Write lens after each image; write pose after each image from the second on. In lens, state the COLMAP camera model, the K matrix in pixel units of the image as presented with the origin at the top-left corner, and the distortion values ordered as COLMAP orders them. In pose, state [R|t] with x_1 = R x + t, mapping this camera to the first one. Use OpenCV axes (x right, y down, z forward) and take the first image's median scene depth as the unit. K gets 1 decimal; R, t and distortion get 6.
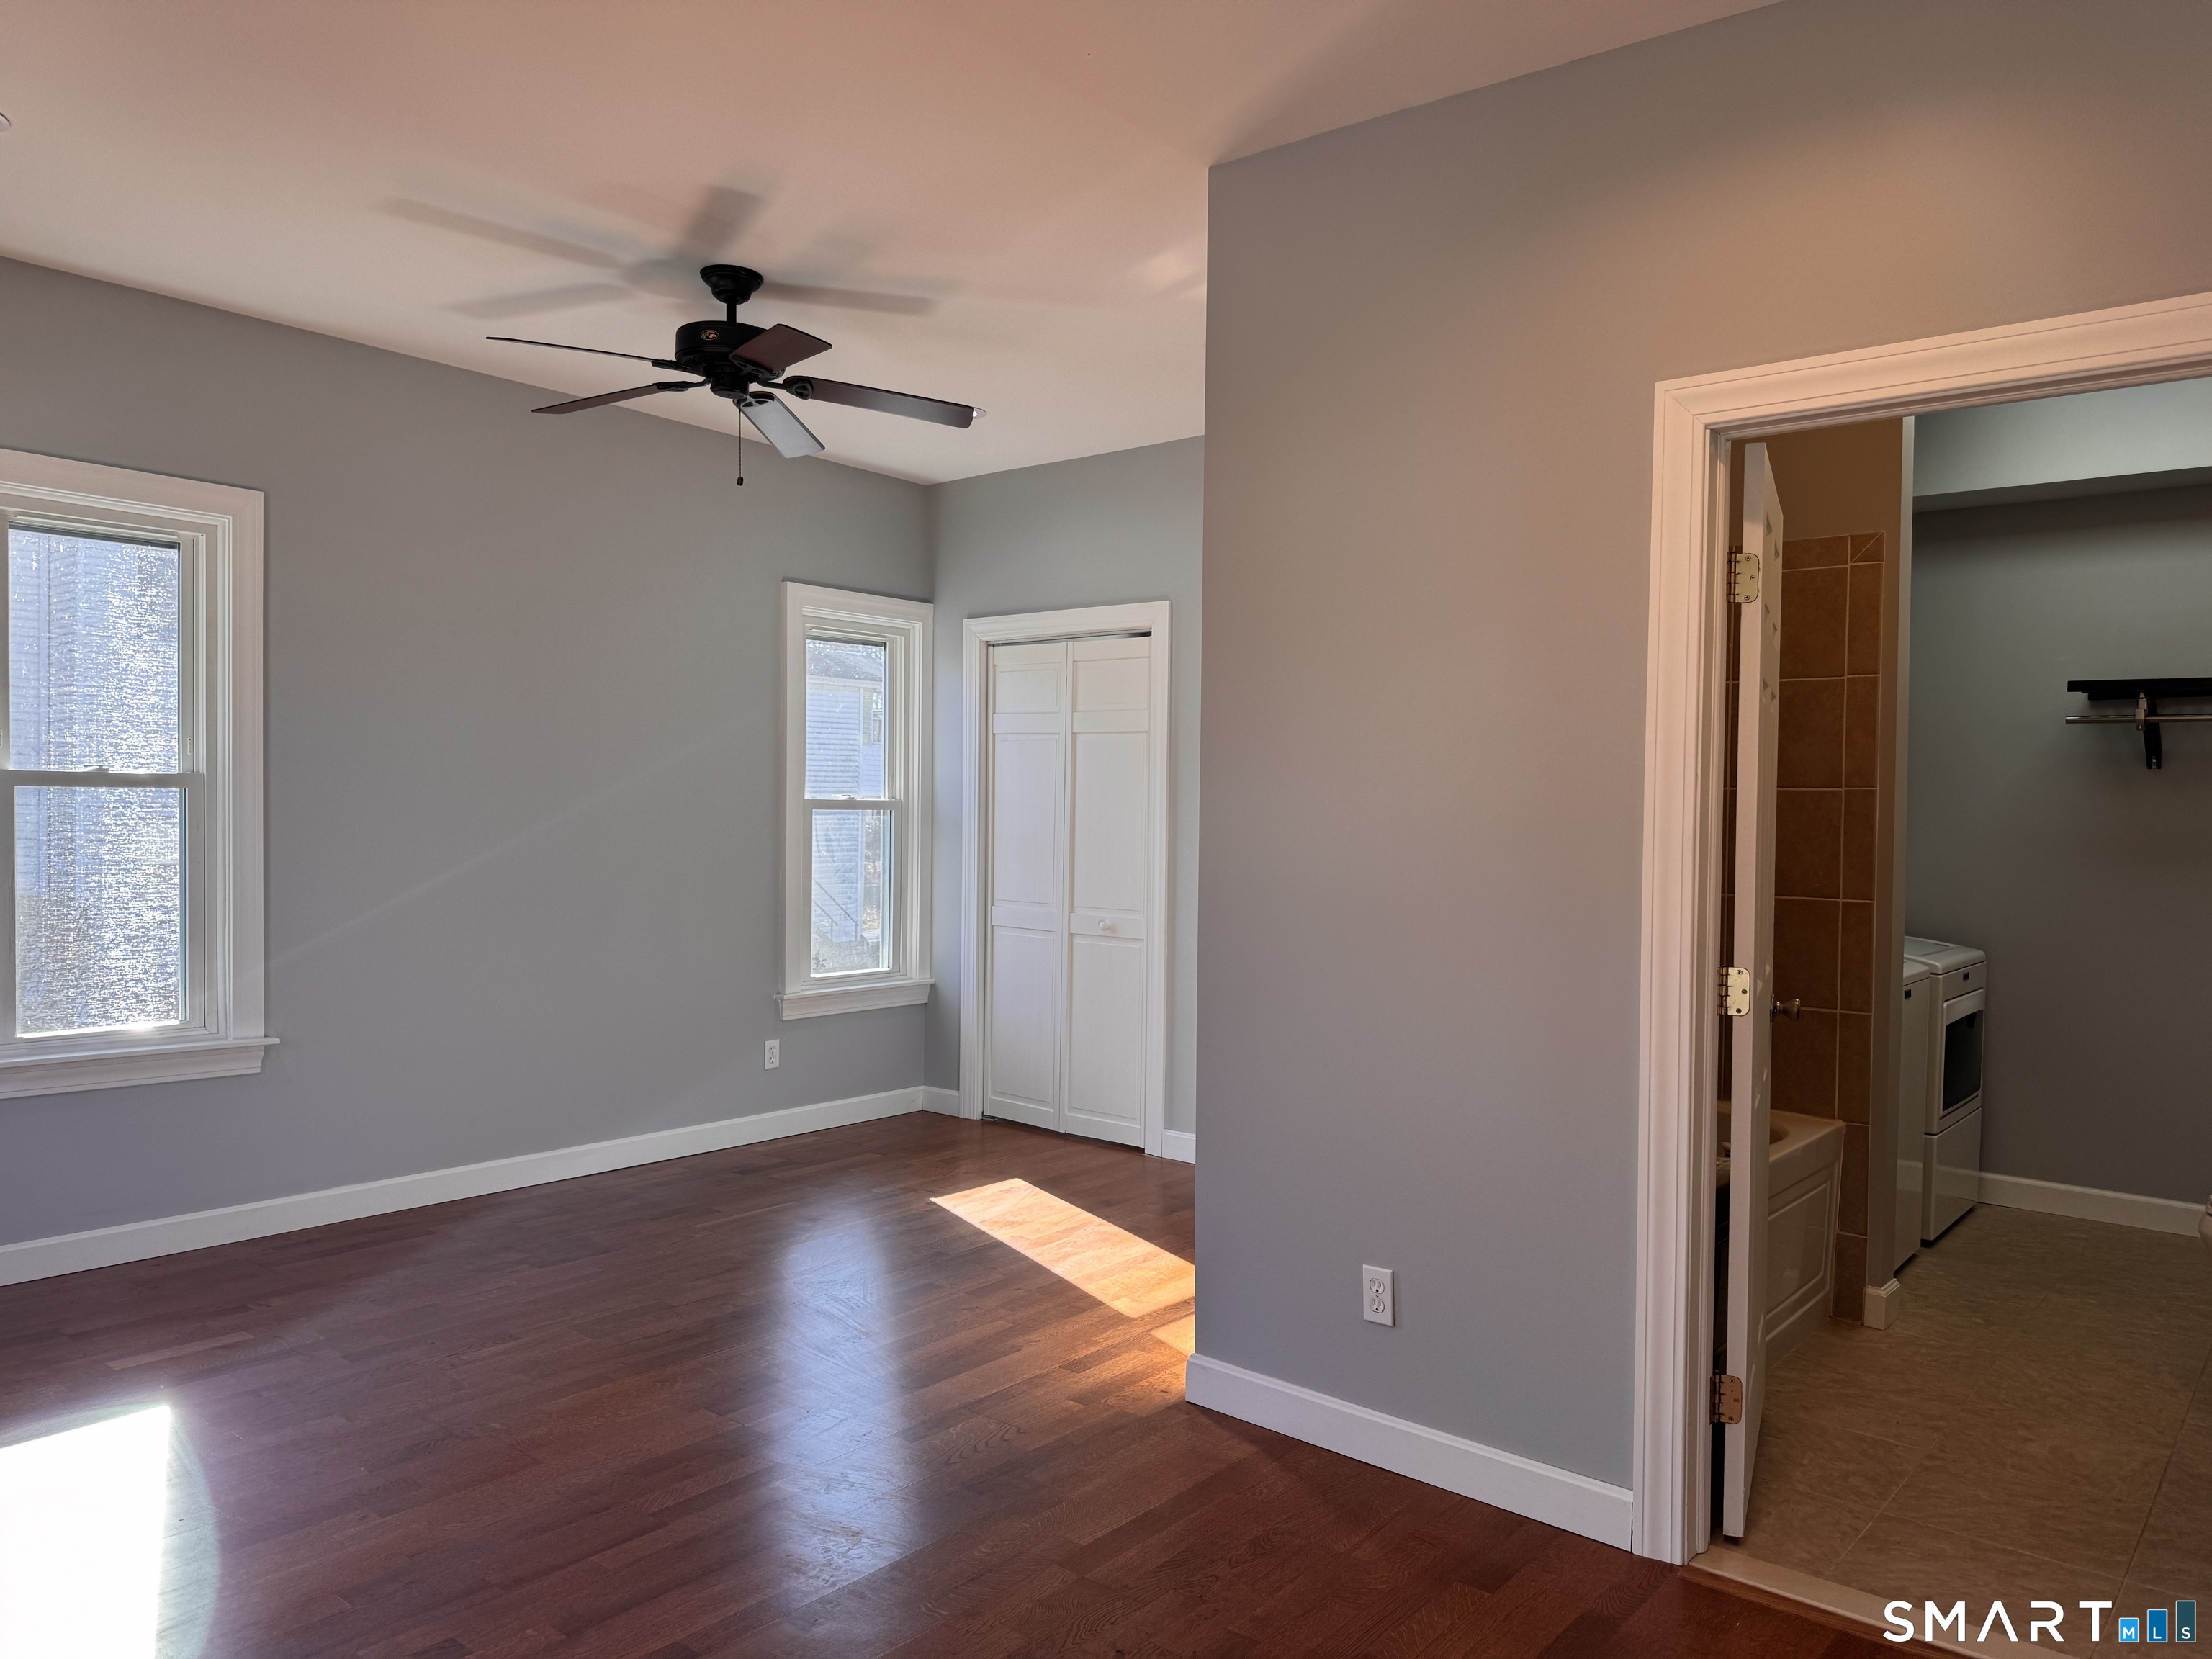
lens RADIAL K [[1552.0, 0, 1105.4], [0, 1552.0, 837.2], [0, 0, 1]] dist [0.029726, -0.033876]
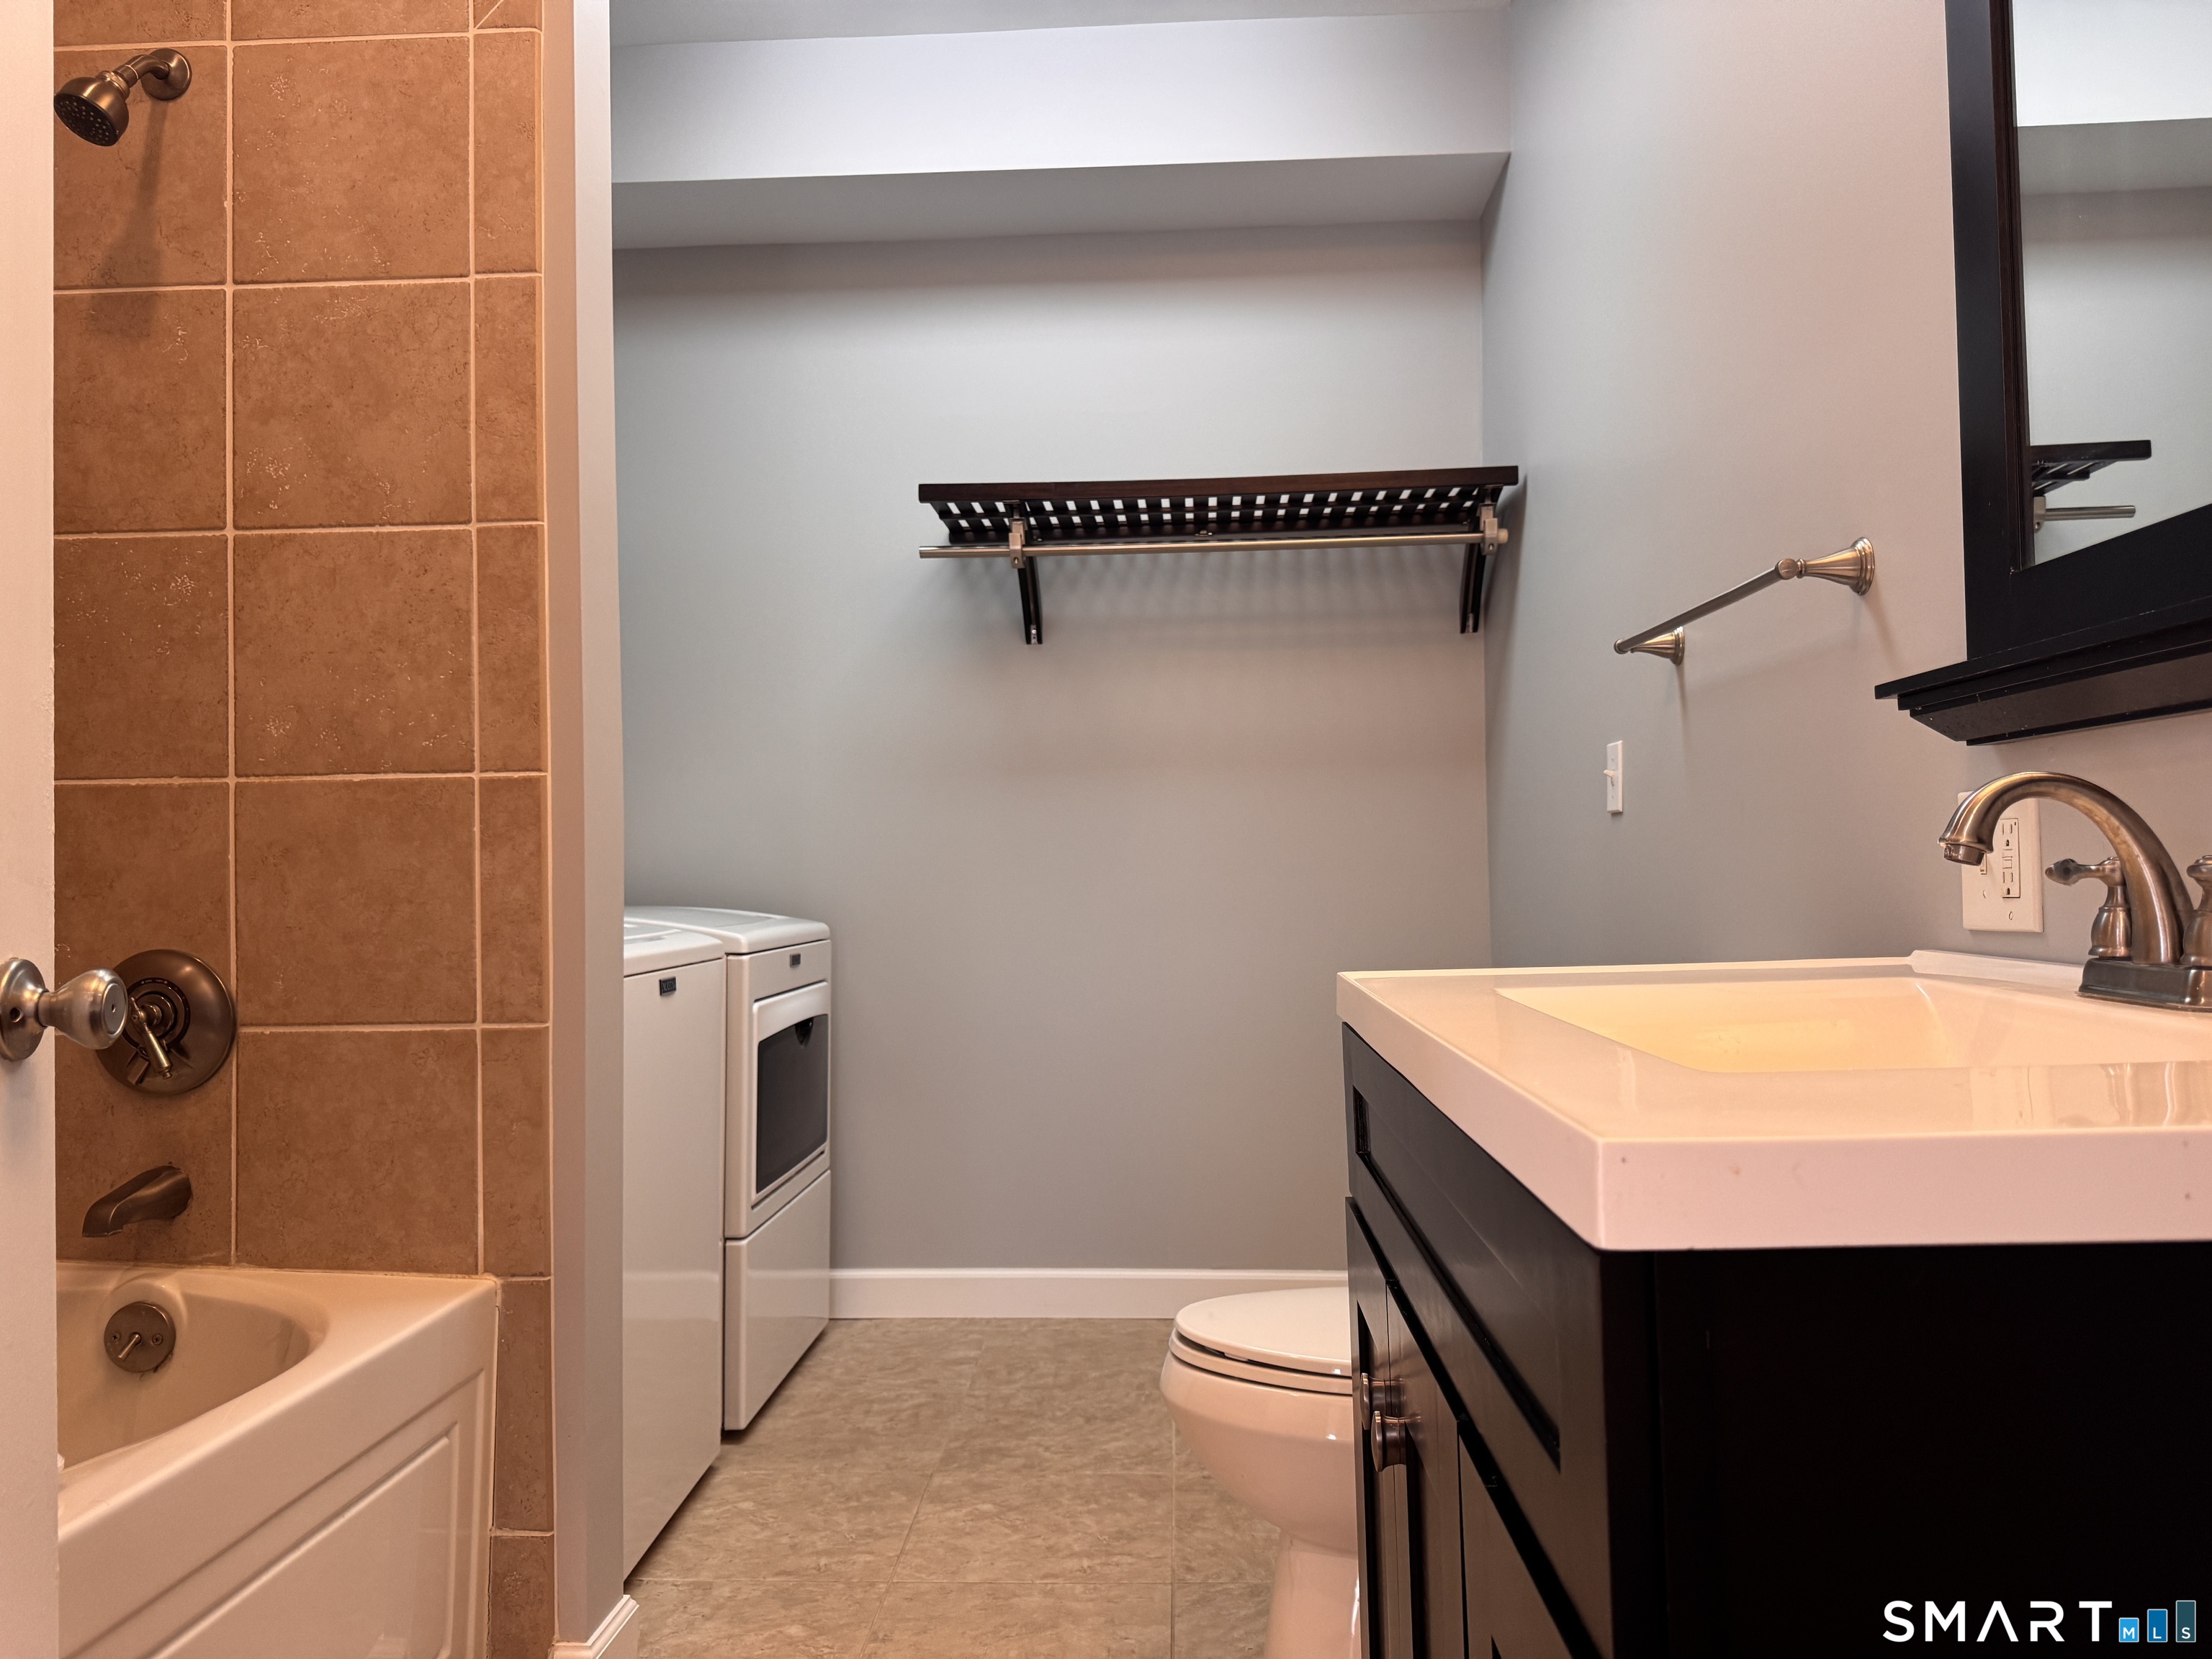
lens RADIAL K [[1552.0, 0, 1105.4], [0, 1552.0, 837.2], [0, 0, 1]] dist [0.029726, -0.033876]
pose [[0.797062, -0.015445, 0.603700, 0.329452], [0.040411, 0.998796, -0.027802, 0.073658], [-0.602544, 0.046556, 0.796726, 0.514091]]
